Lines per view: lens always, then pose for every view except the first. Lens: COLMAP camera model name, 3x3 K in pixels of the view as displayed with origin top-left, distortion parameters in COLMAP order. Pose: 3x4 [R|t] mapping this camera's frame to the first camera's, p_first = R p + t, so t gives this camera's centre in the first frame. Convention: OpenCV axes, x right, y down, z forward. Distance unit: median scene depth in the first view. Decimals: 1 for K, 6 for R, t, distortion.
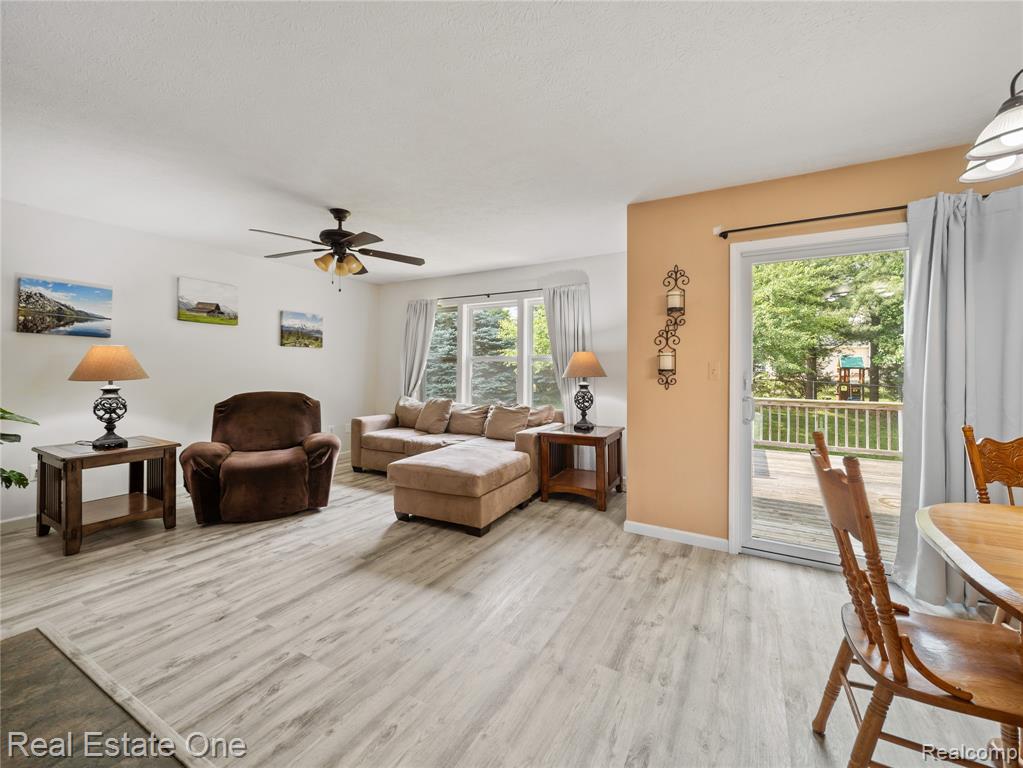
lens RADIAL K [[411.4, 0, 512.5], [0, 411.4, 364.0], [0, 0, 1]] dist [0.000242, -0.000185]
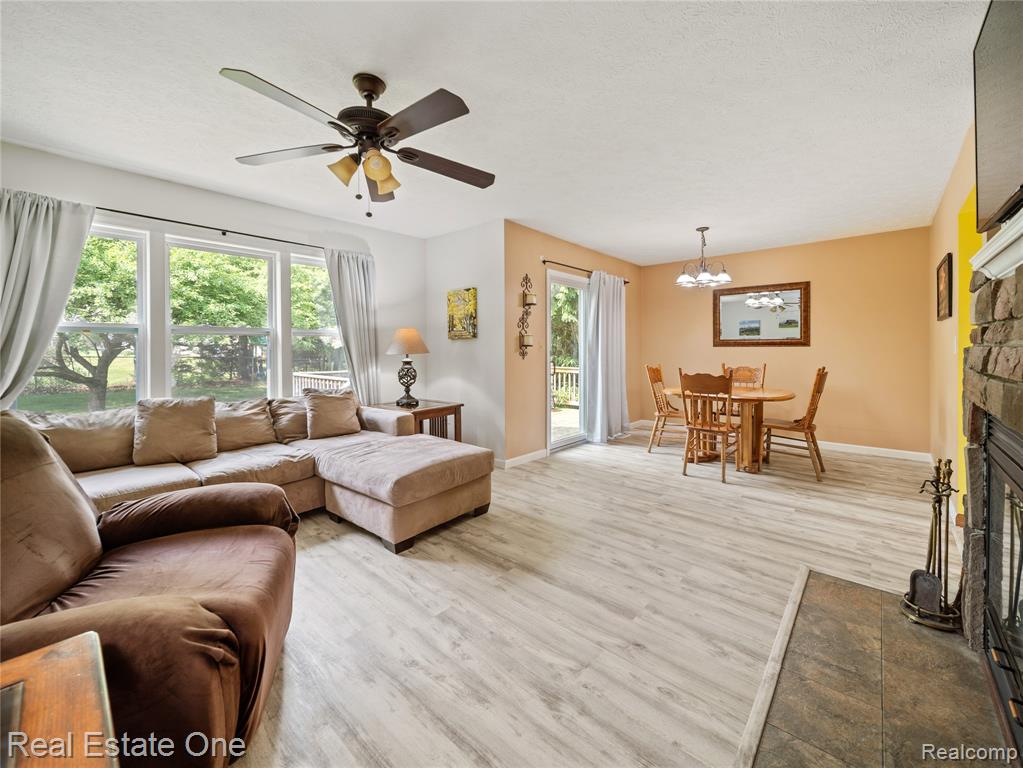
lens RADIAL K [[409.5, 0, 527.1], [0, 409.5, 349.1], [0, 0, 1]] dist [0.002140, 0.000126]
pose [[0.208225, -0.010026, 0.978030, -1.098170], [-0.008115, 0.999895, 0.011978, 0.010108], [-0.978047, -0.010431, 0.208122, 0.743774]]
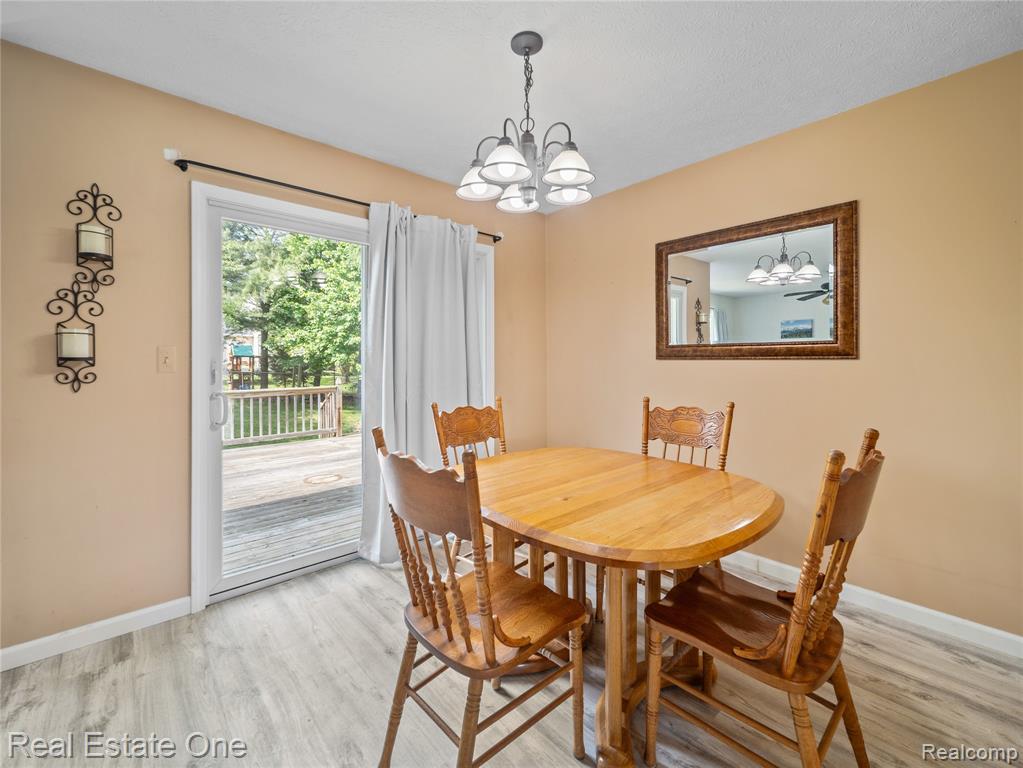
lens RADIAL K [[447.7, 0, 512.9], [0, 447.7, 359.0], [0, 0, 1]] dist [-0.000443, -0.000754]
pose [[0.322142, -0.007307, 0.946663, -0.027020], [-0.007034, 0.999924, 0.010112, 0.005057], [-0.946665, -0.009916, 0.322066, 0.225777]]
